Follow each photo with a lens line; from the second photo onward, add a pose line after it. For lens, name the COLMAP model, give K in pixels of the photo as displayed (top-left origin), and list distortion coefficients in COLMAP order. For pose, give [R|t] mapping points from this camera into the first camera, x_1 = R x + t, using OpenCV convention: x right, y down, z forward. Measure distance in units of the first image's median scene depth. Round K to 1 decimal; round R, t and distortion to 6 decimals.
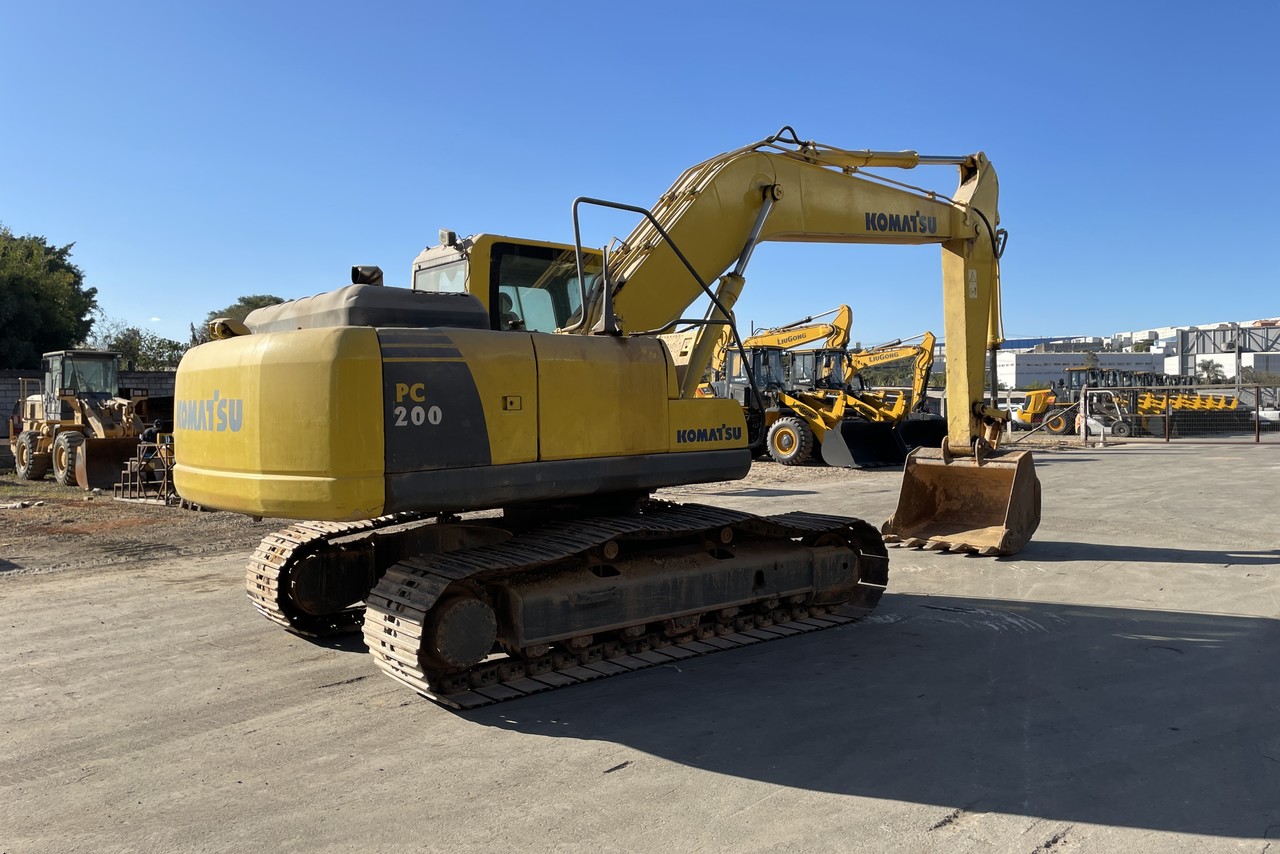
lens RADIAL K [[950.0, 0, 635.2], [0, 950.0, 399.2], [0, 0, 1]] dist [0.005848, 0.001796]
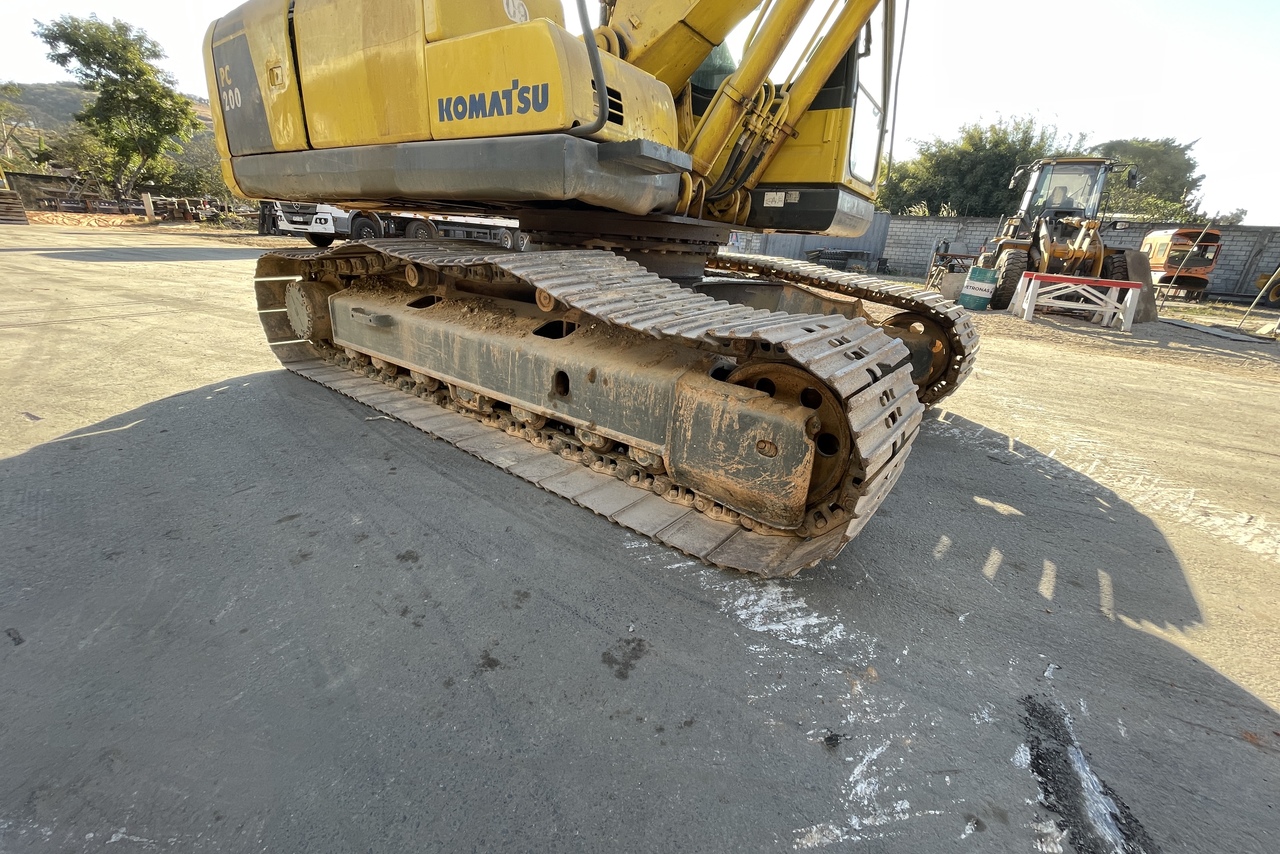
lens RADIAL K [[519.1, 0, 640.0], [0, 519.1, 427.0], [0, 0, 1]] dist [-0.001090, 0.000391]
pose [[0.271980, 0.358949, -0.892851, 0.294854], [-0.059457, 0.932323, 0.356706, 0.066449], [0.960464, -0.043931, 0.274916, 0.650477]]
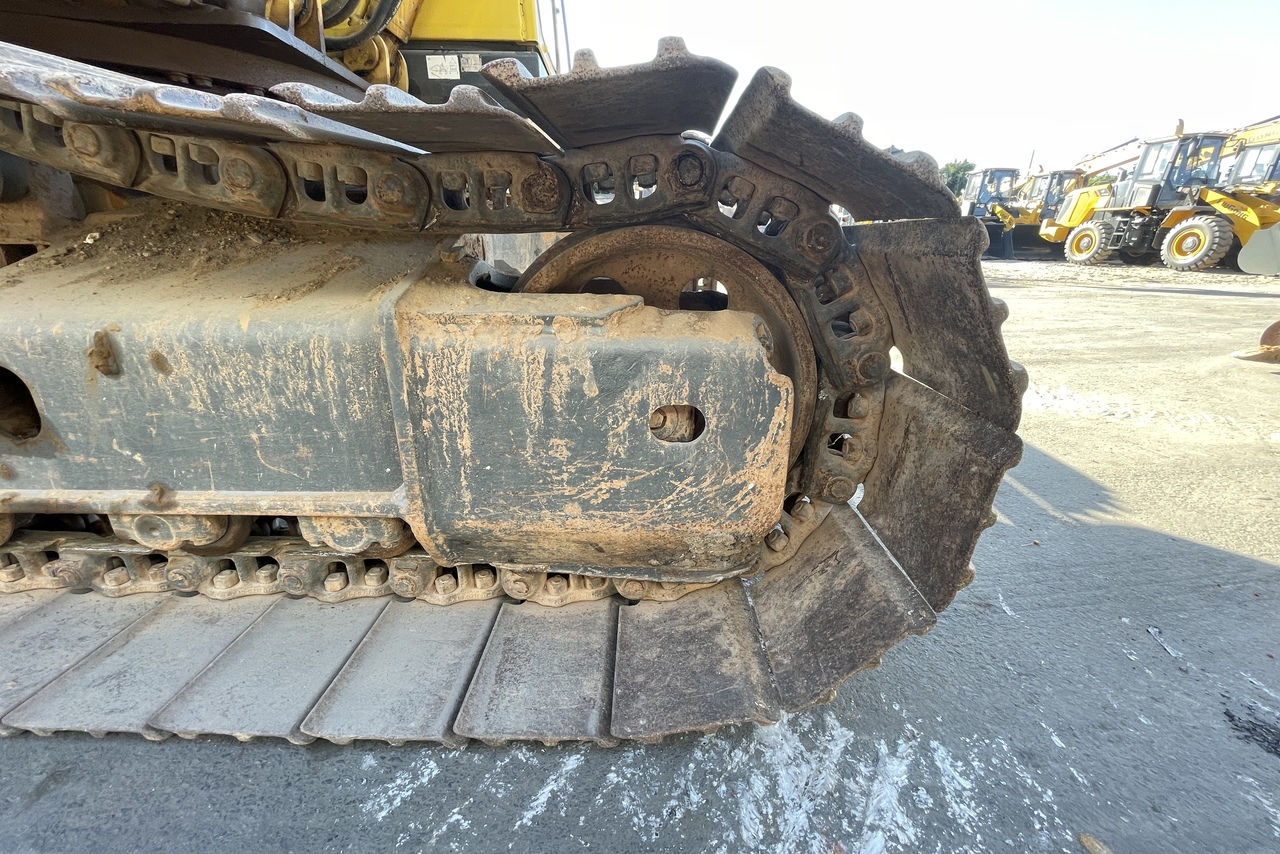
lens RADIAL K [[519.1, 0, 640.0], [0, 519.1, 427.0], [0, 0, 1]] dist [-0.001090, 0.000391]
pose [[0.783821, 0.229543, -0.577005, 0.197432], [-0.012356, 0.934755, 0.355077, 0.105079], [0.620864, -0.271188, 0.735517, 0.680139]]
